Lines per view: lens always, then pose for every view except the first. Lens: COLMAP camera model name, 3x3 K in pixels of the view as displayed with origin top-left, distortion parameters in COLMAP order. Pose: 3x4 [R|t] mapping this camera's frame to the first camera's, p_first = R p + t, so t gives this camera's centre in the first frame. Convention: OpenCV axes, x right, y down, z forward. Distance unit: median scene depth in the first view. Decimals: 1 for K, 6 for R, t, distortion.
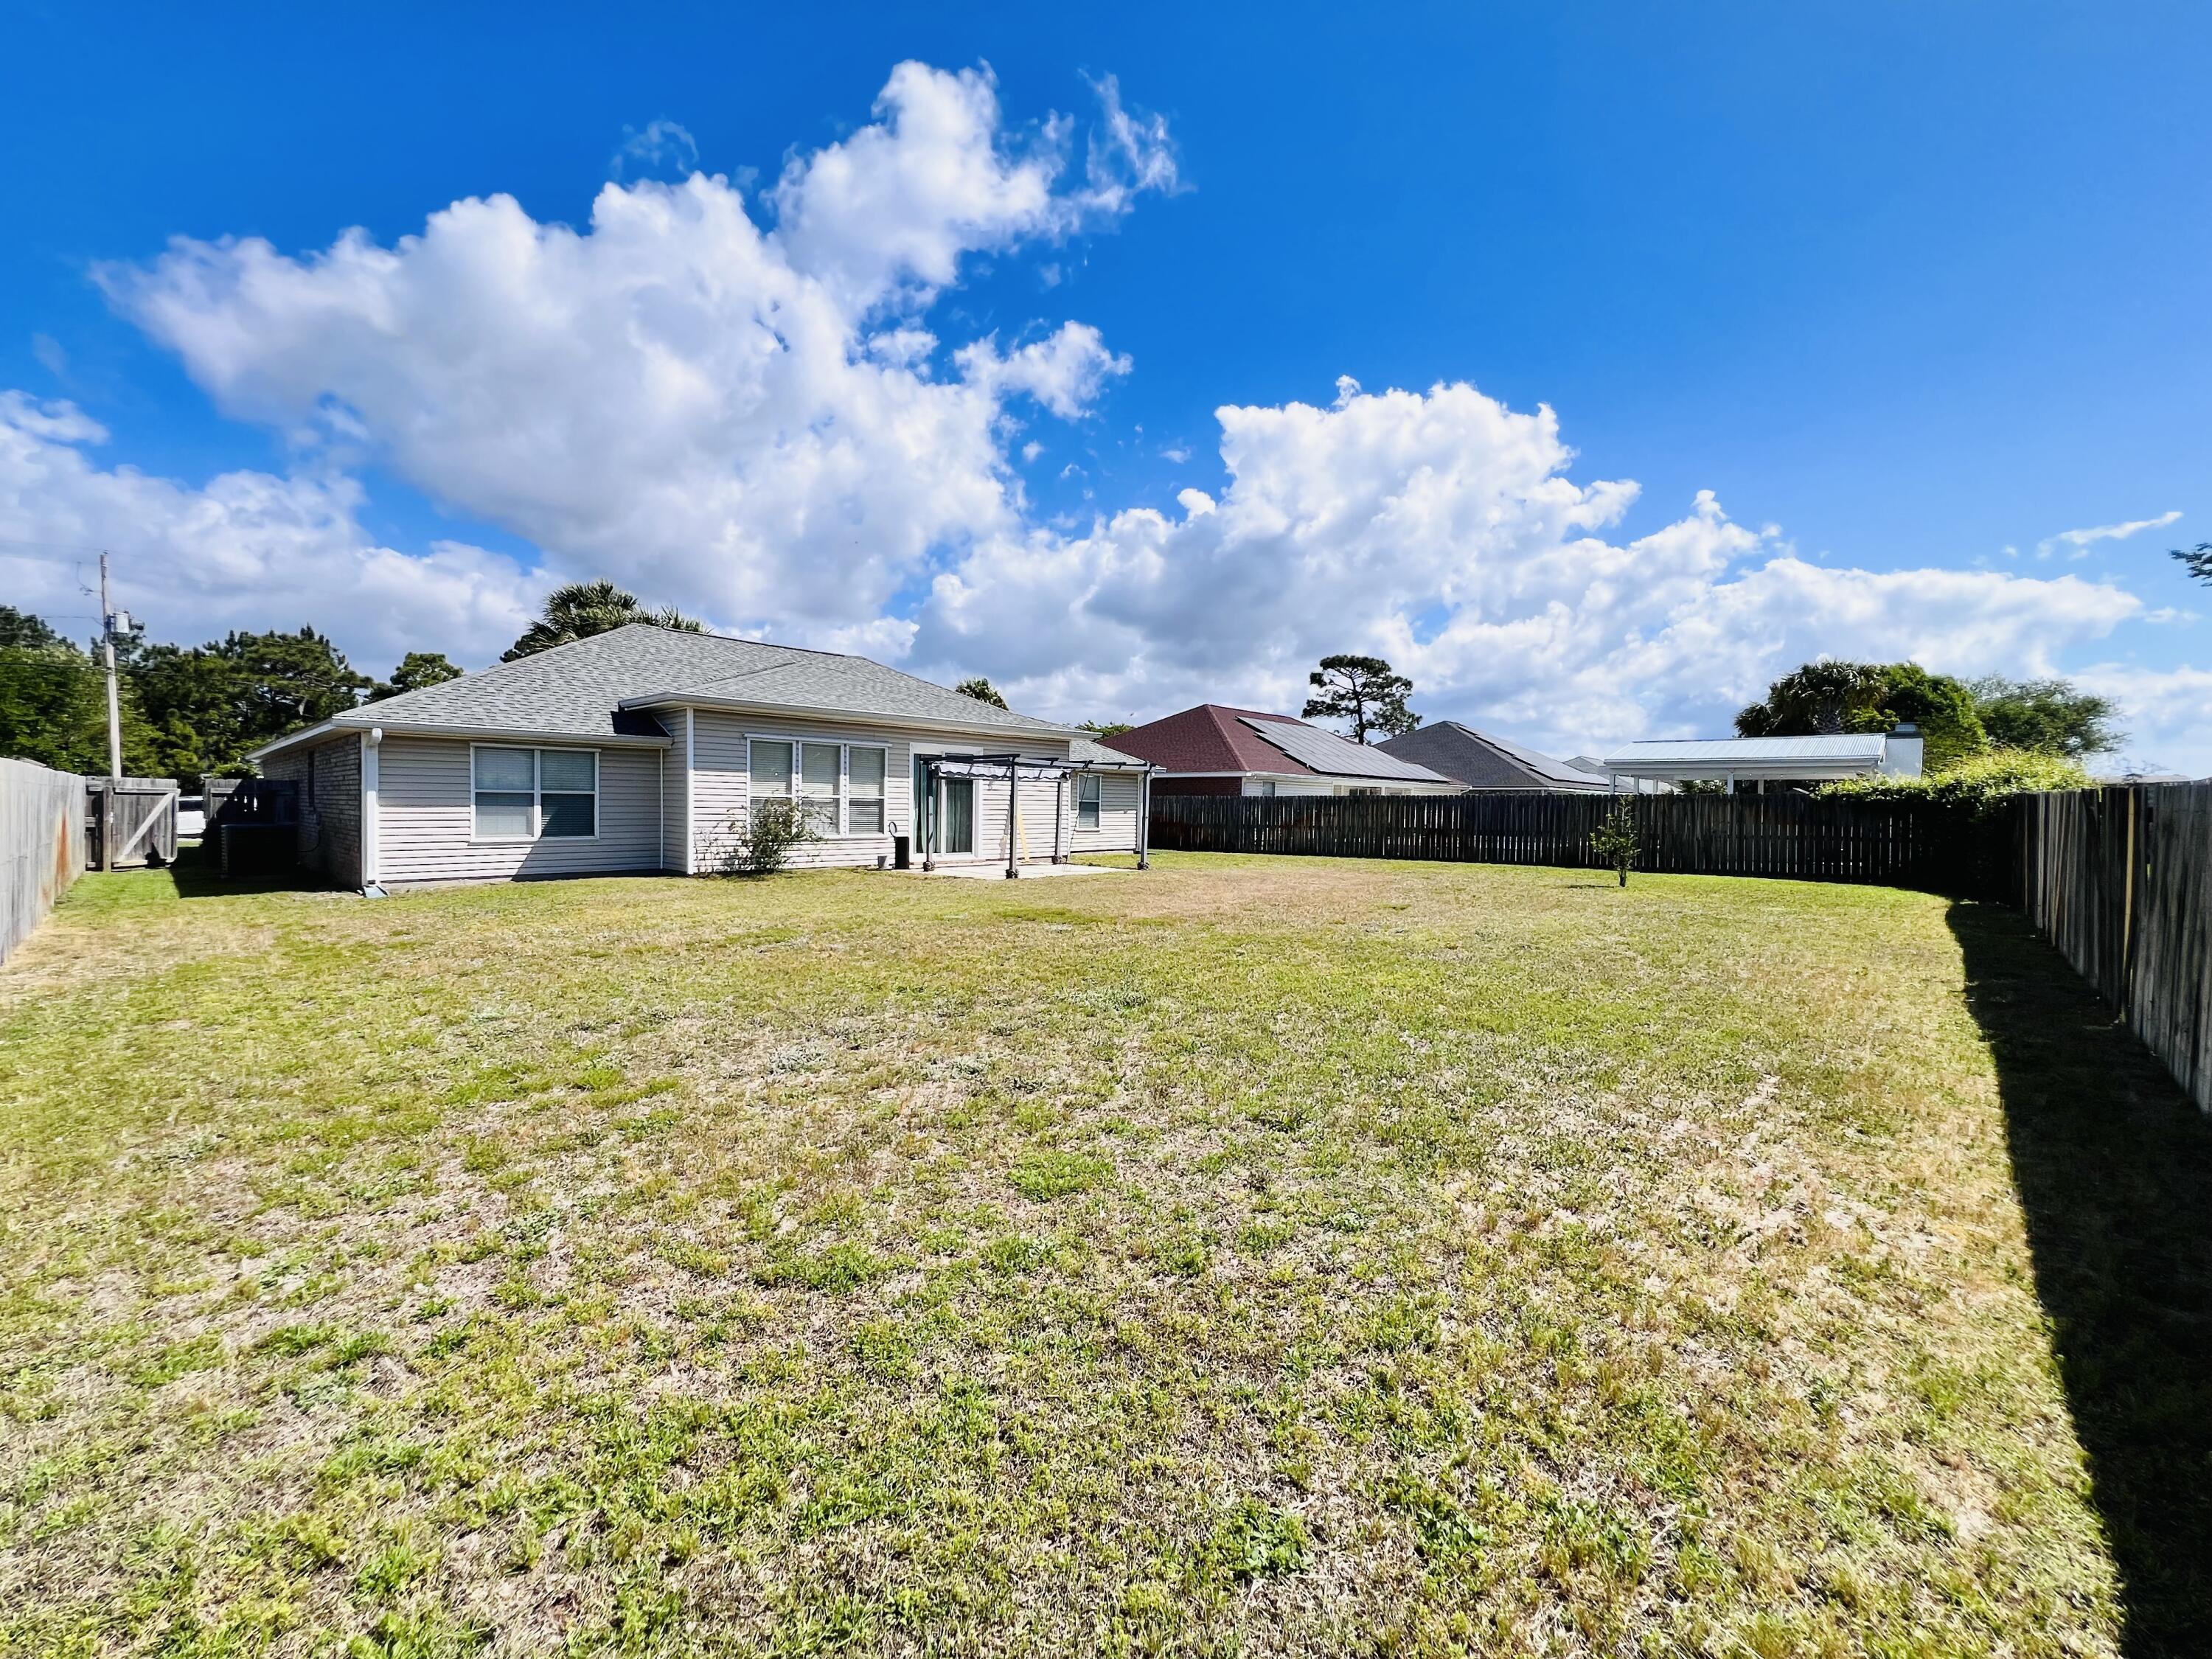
lens RADIAL K [[899.6, 0, 1104.2], [0, 899.6, 819.9], [0, 0, 1]] dist [0.000167, 0.000005]
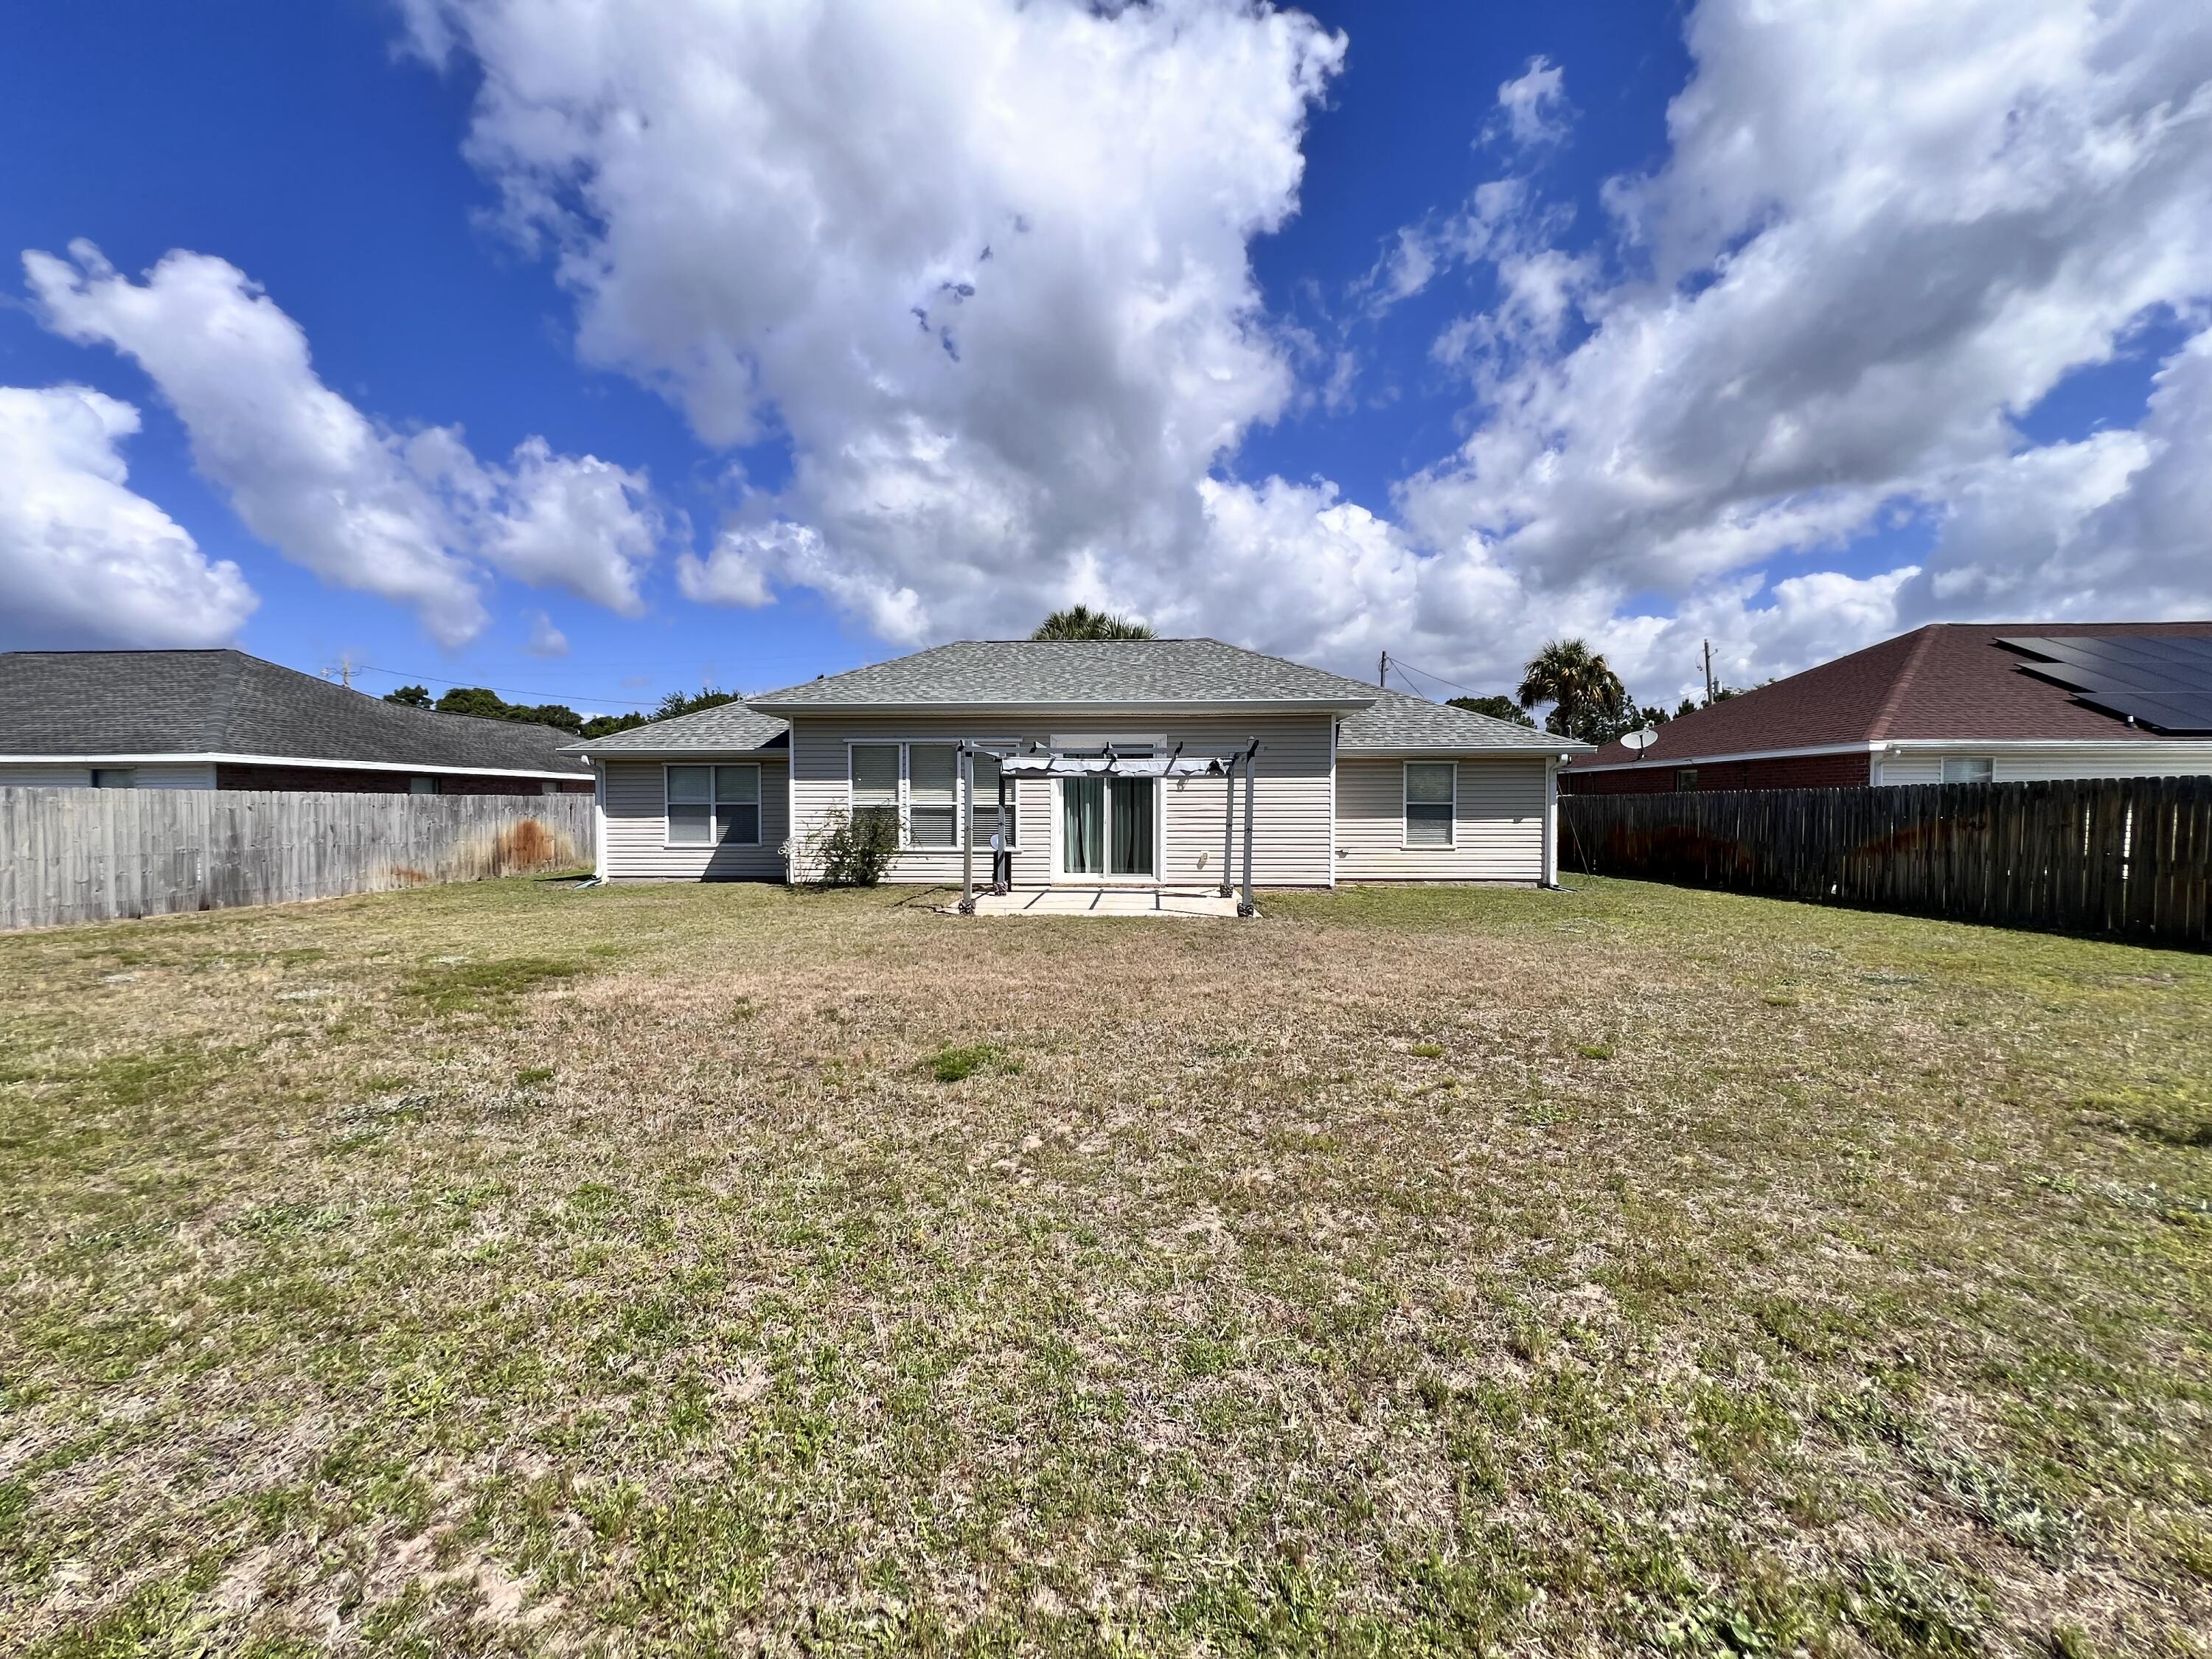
lens RADIAL K [[899.6, 0, 1104.2], [0, 899.6, 819.9], [0, 0, 1]] dist [0.000167, 0.000005]
pose [[0.642534, 0.003685, -0.766248, 0.490900], [-0.002872, 0.999993, 0.002401, -0.013178], [0.766251, 0.000658, 0.642541, 0.575618]]
